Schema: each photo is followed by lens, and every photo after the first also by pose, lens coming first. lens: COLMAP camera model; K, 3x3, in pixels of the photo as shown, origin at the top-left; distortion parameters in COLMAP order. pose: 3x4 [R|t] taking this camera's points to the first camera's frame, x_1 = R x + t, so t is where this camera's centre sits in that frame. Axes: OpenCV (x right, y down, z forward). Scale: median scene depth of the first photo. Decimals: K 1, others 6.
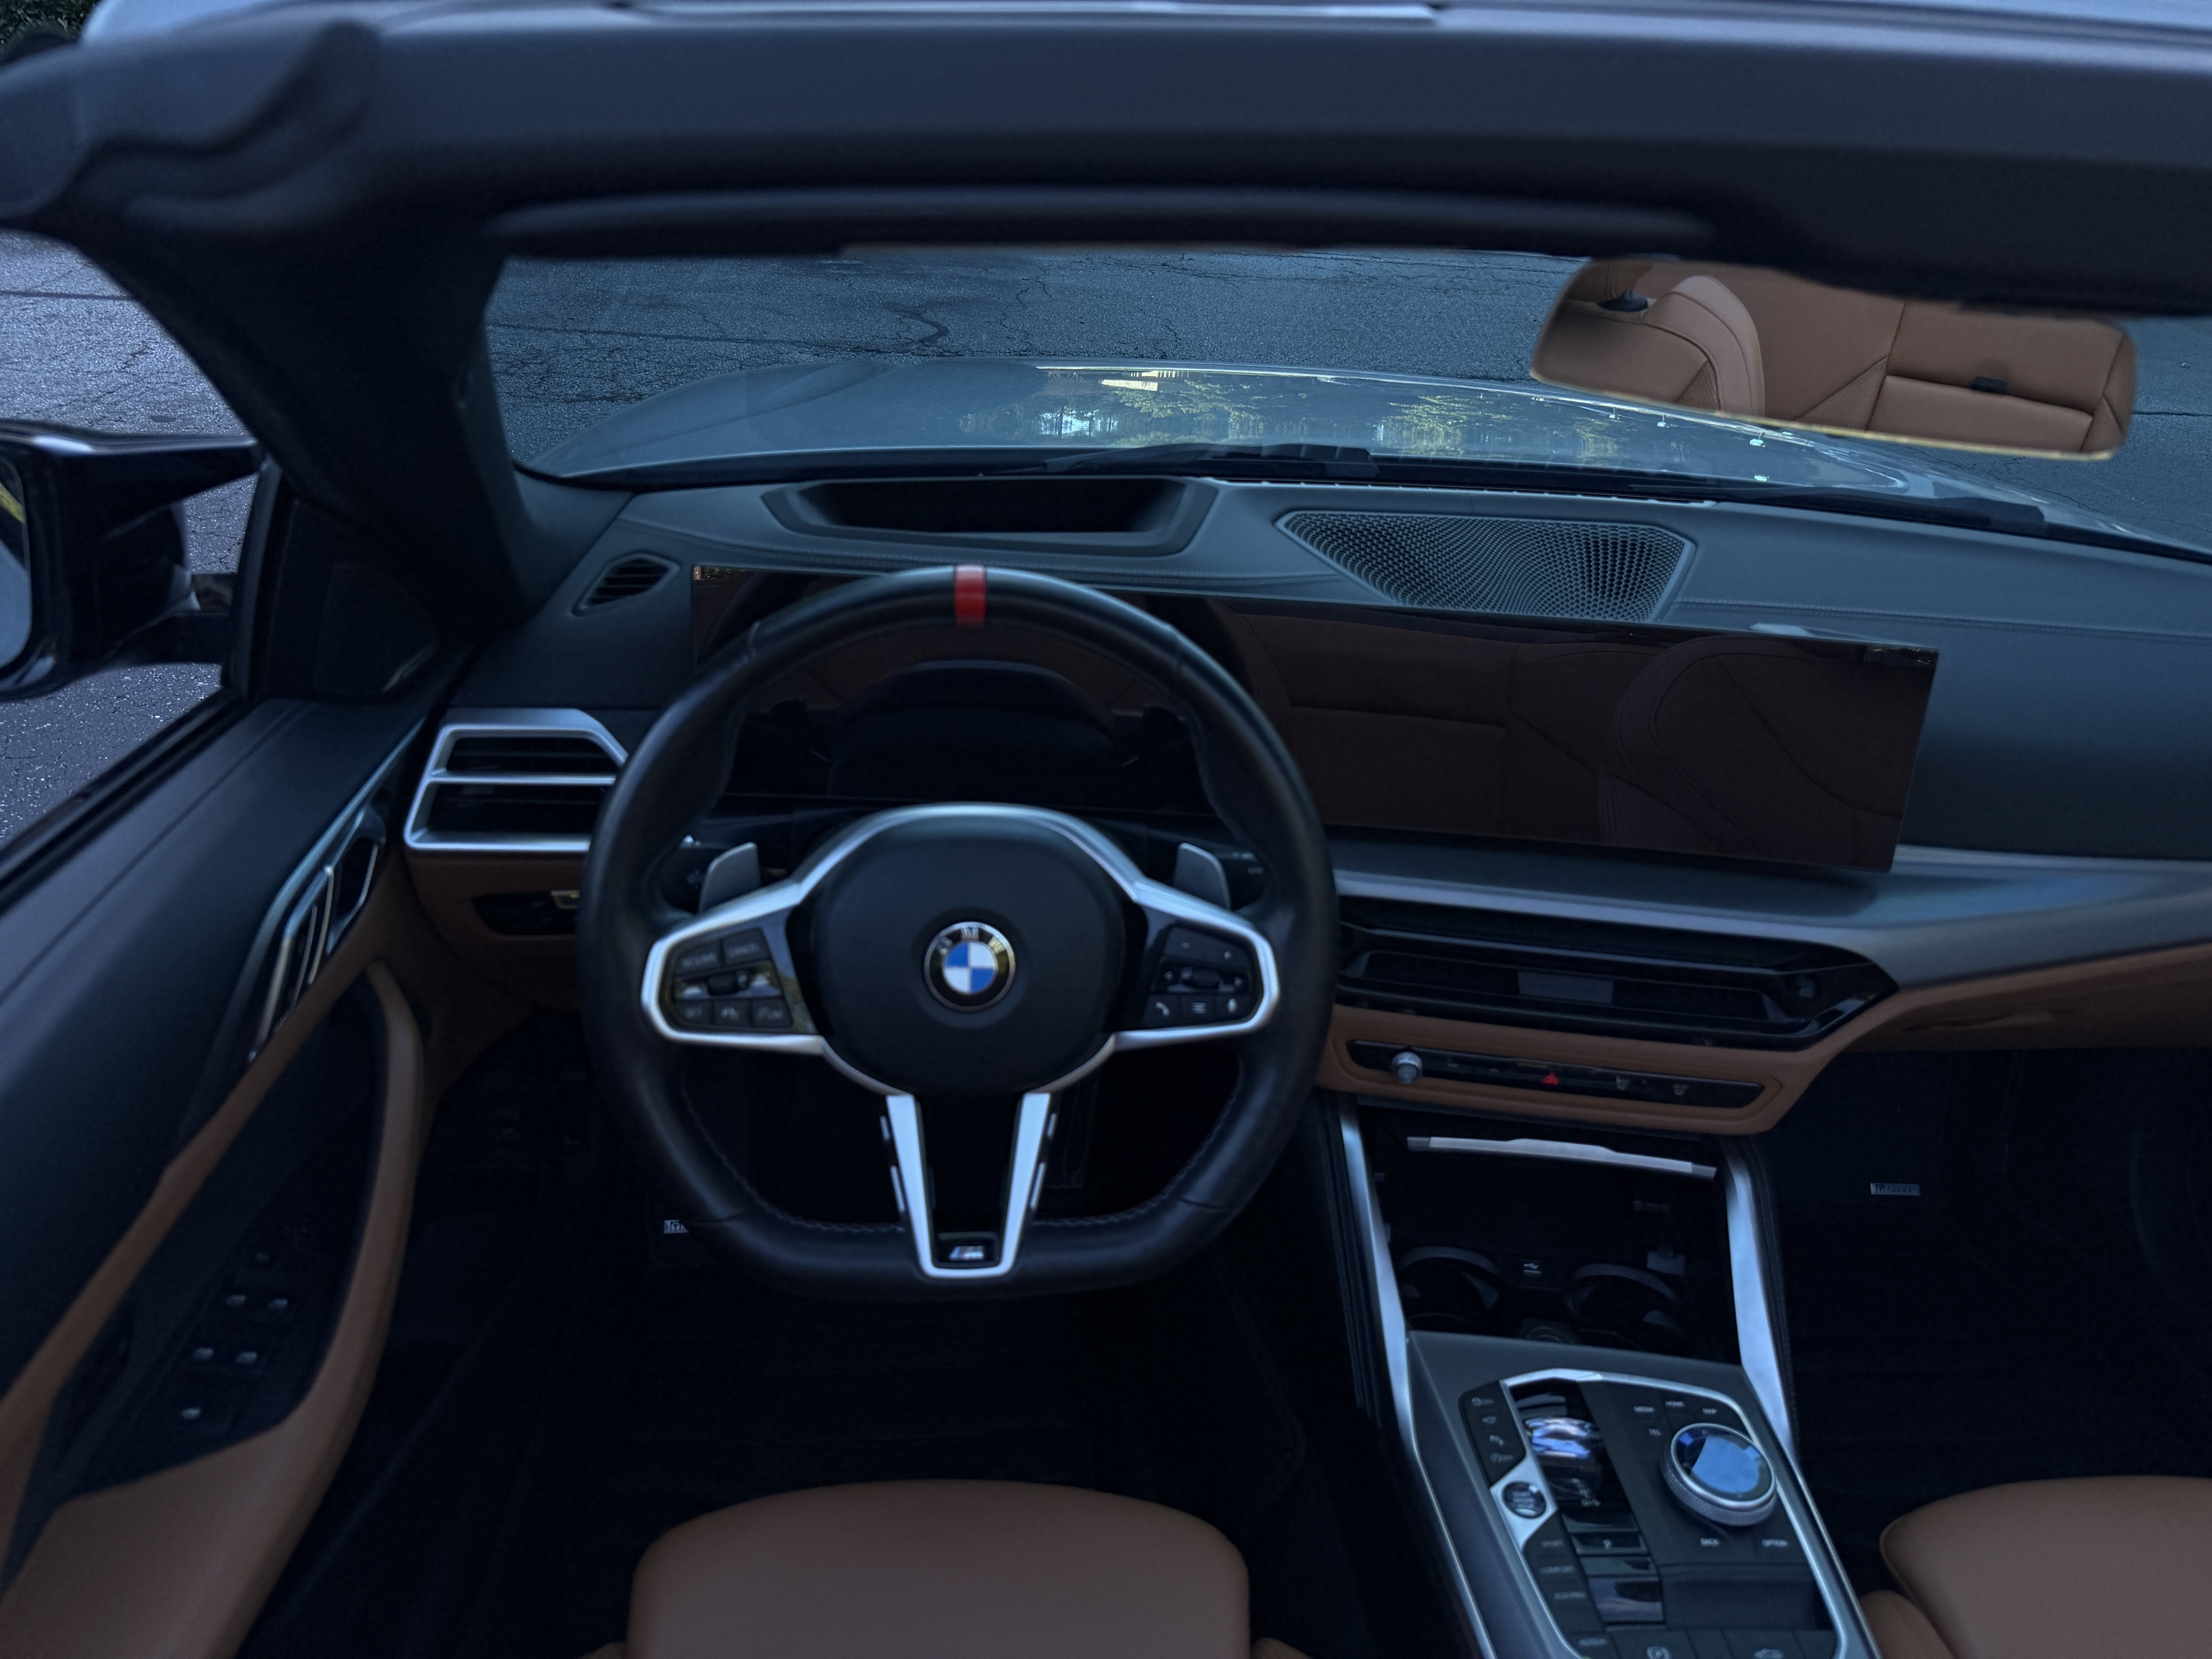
lens RADIAL K [[1598.6, 0, 1111.7], [0, 1598.6, 797.7], [0, 0, 1]] dist [0.102126, -0.135337]
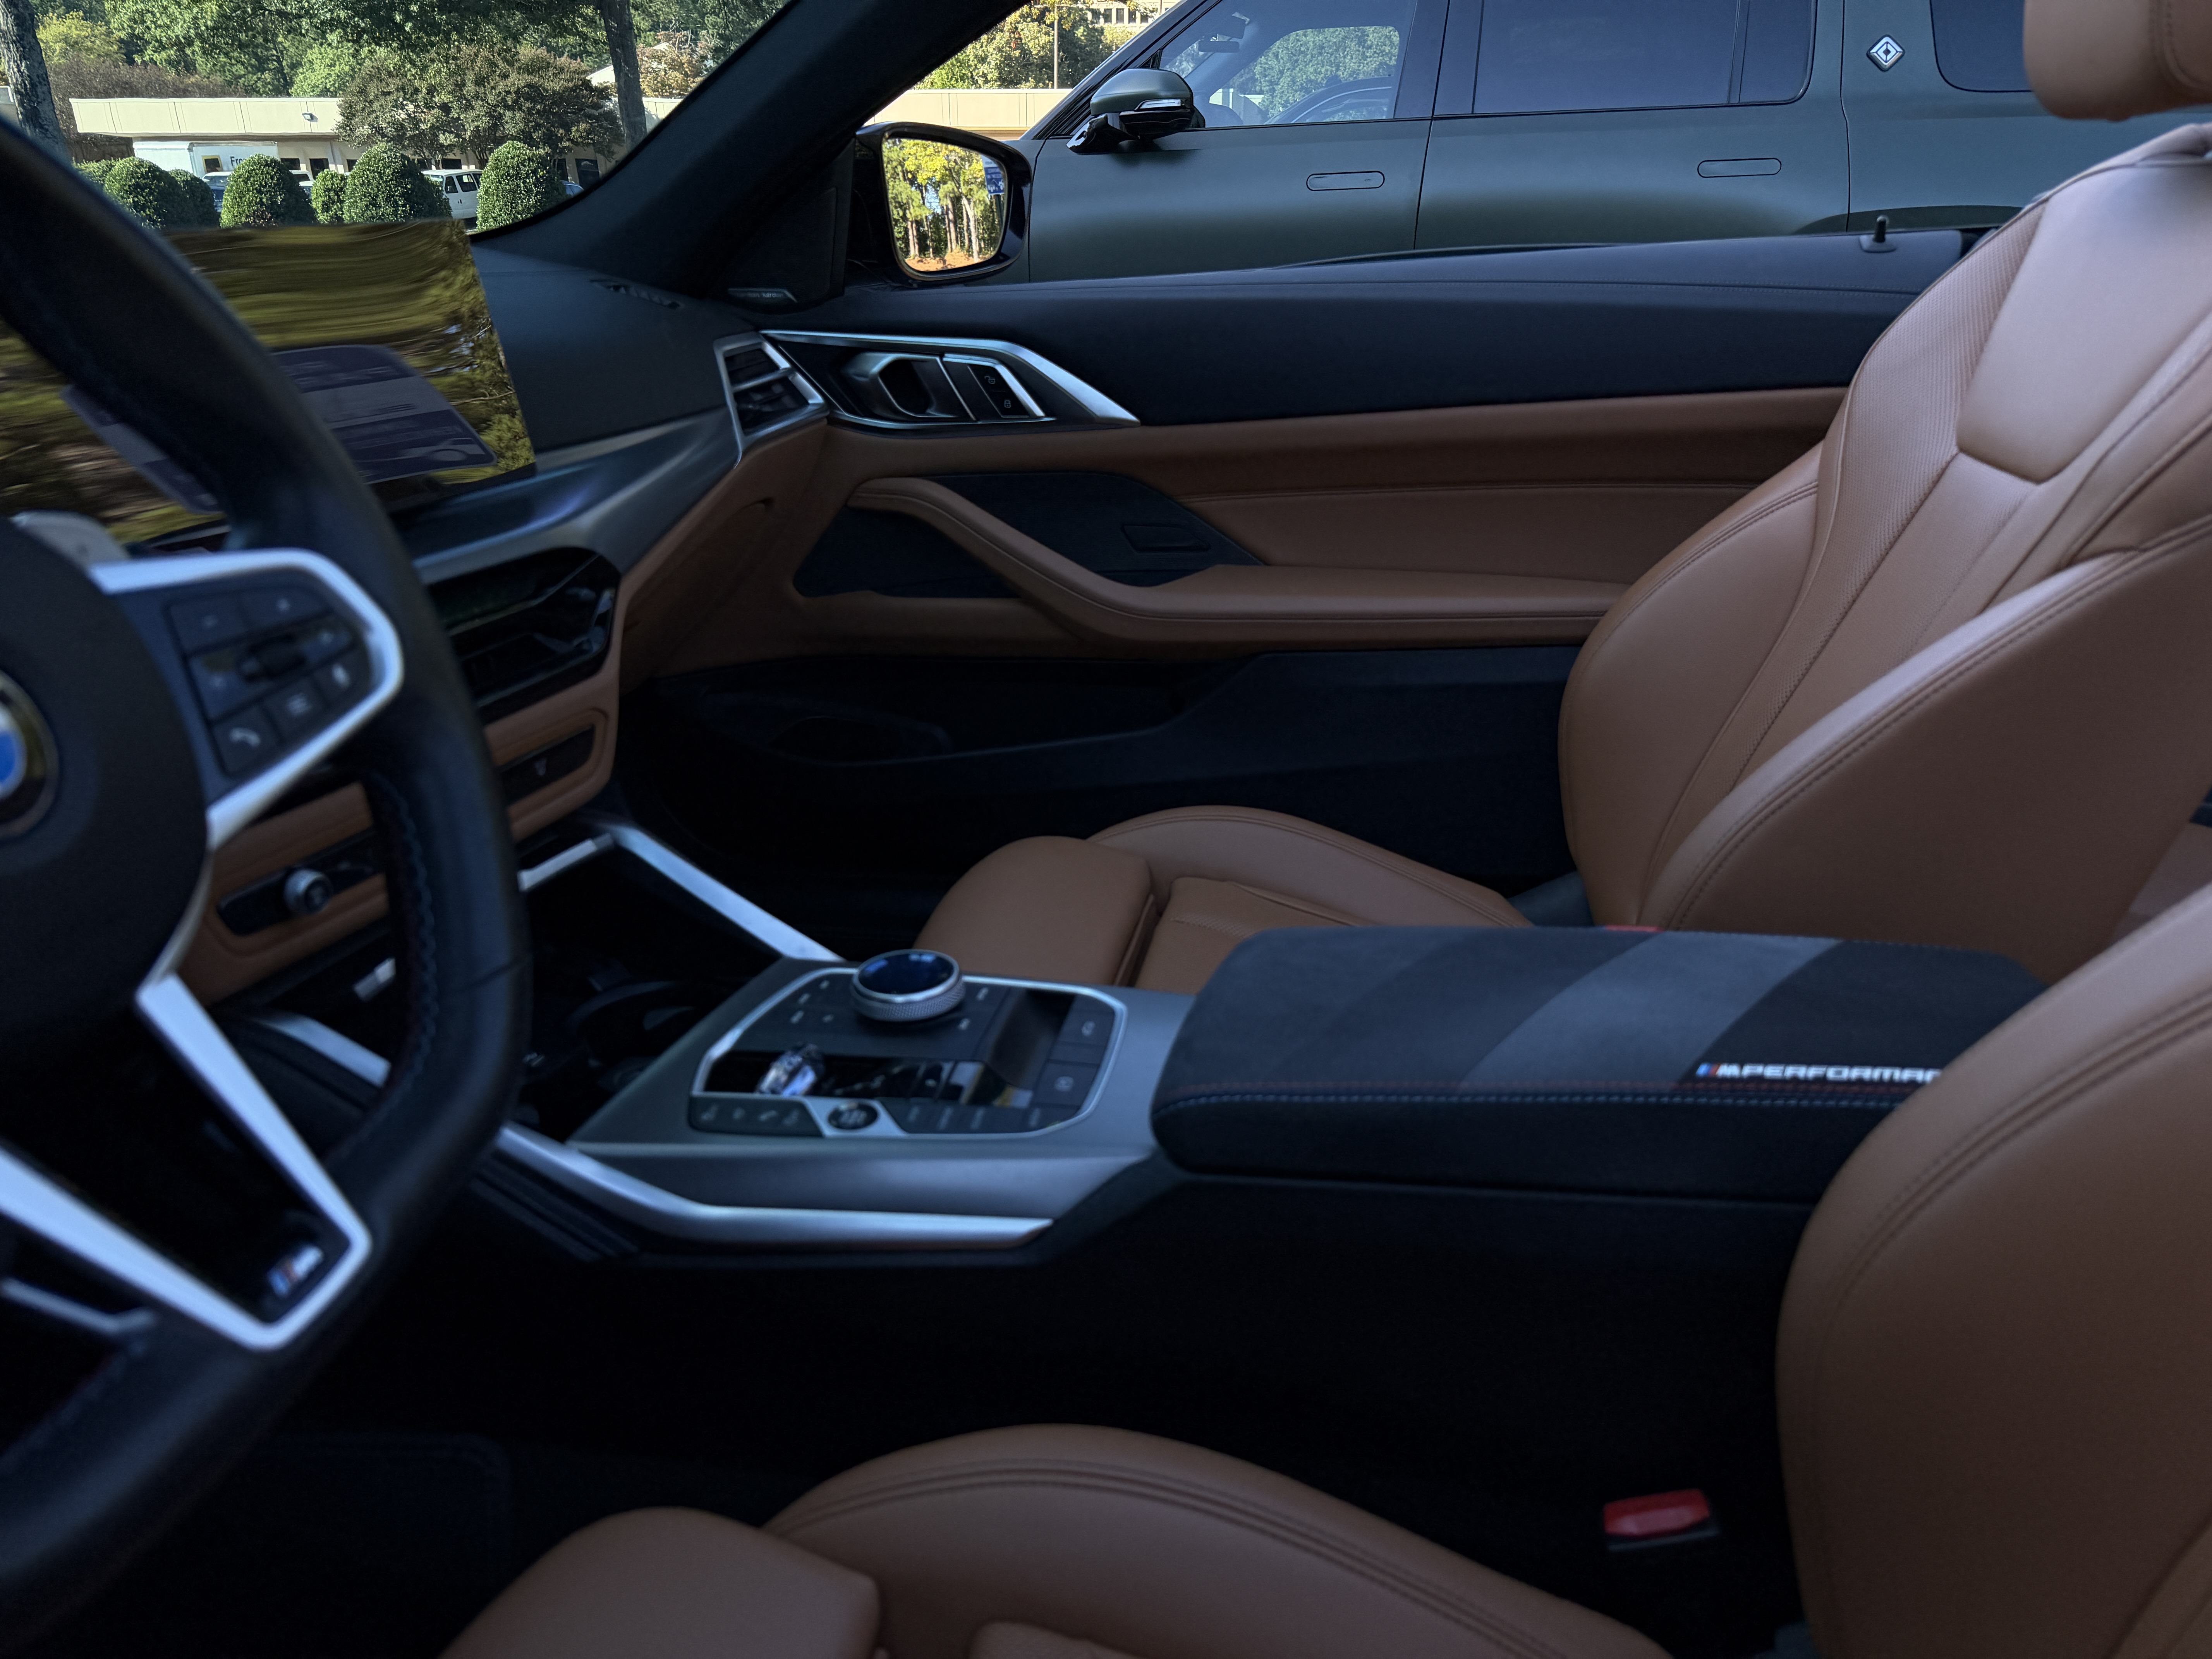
lens RADIAL K [[1599.9, 0, 1118.3], [0, 1599.9, 820.2], [0, 0, 1]] dist [-0.006359, -0.006383]
pose [[0.226062, -0.405970, 0.885485, -0.406290], [0.465329, 0.843600, 0.267969, 0.148336], [-0.855783, 0.351464, 0.379616, 0.533376]]
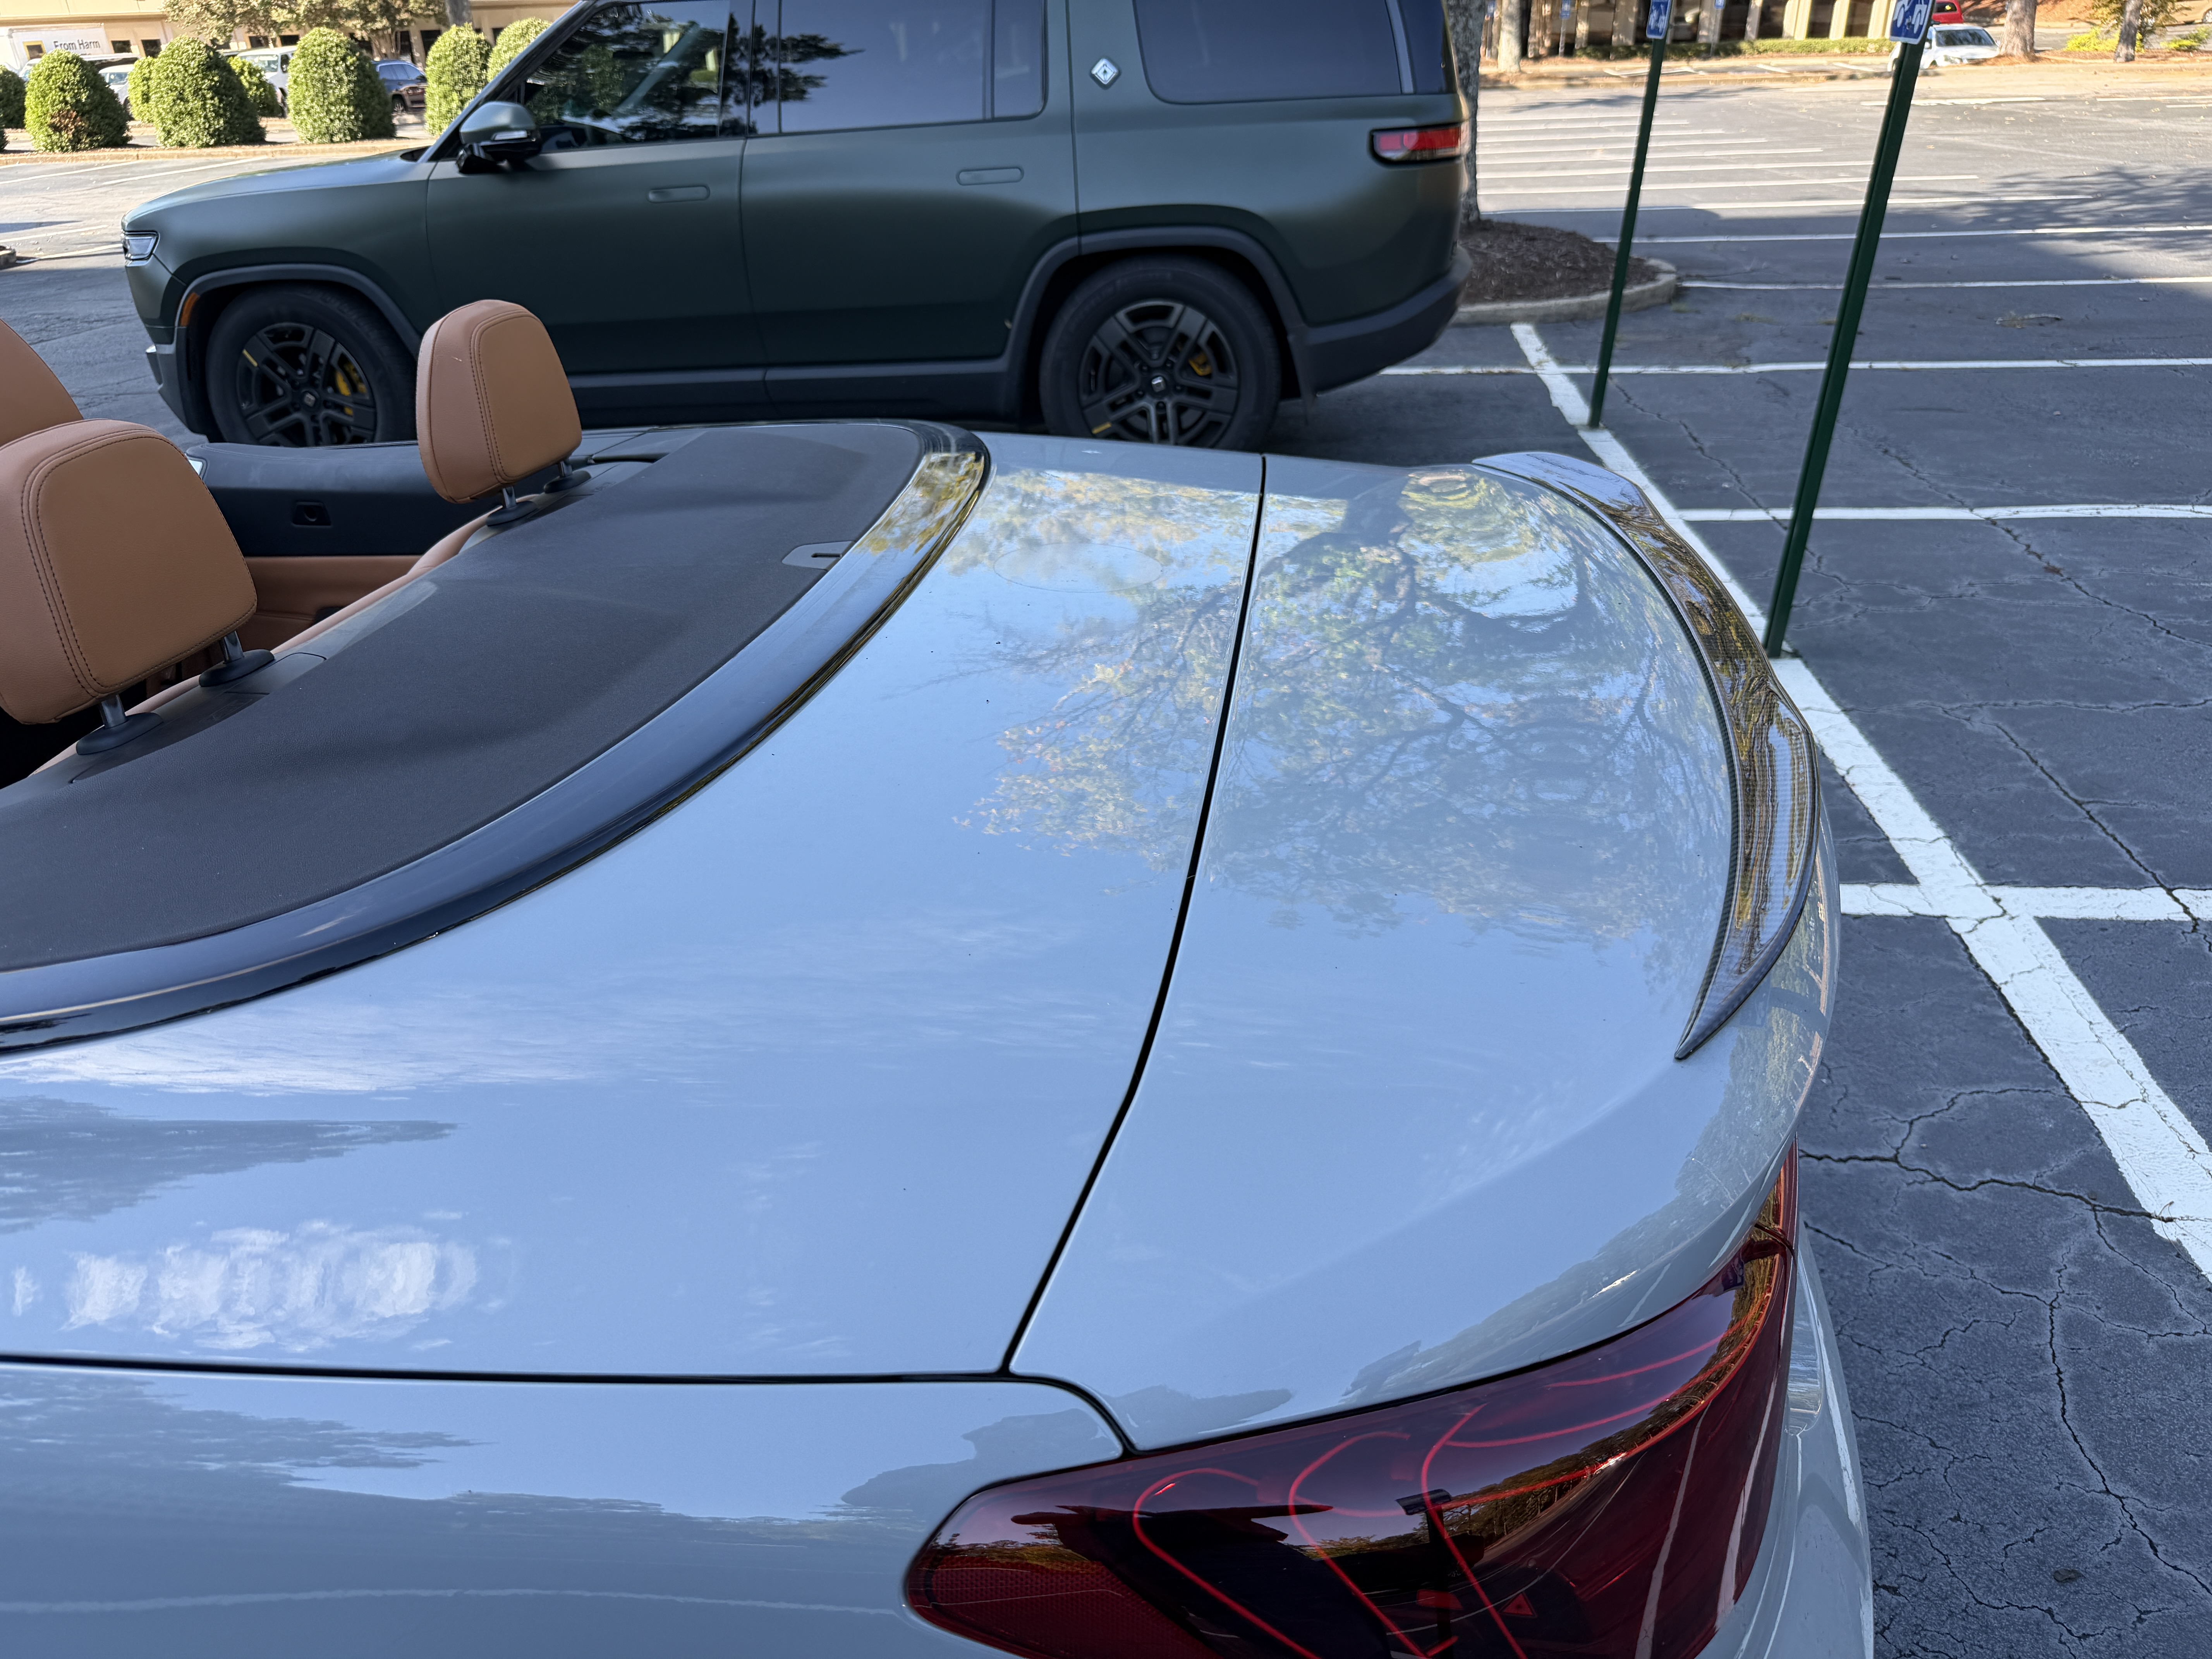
lens RADIAL K [[1614.7, 0, 1109.2], [0, 1614.7, 857.5], [0, 0, 1]] dist [-0.001921, 0.000365]
pose [[0.218176, -0.504577, 0.835345, -0.997643], [0.485764, 0.798543, 0.355475, 0.780600], [-0.846423, 0.328224, 0.419329, -2.039120]]
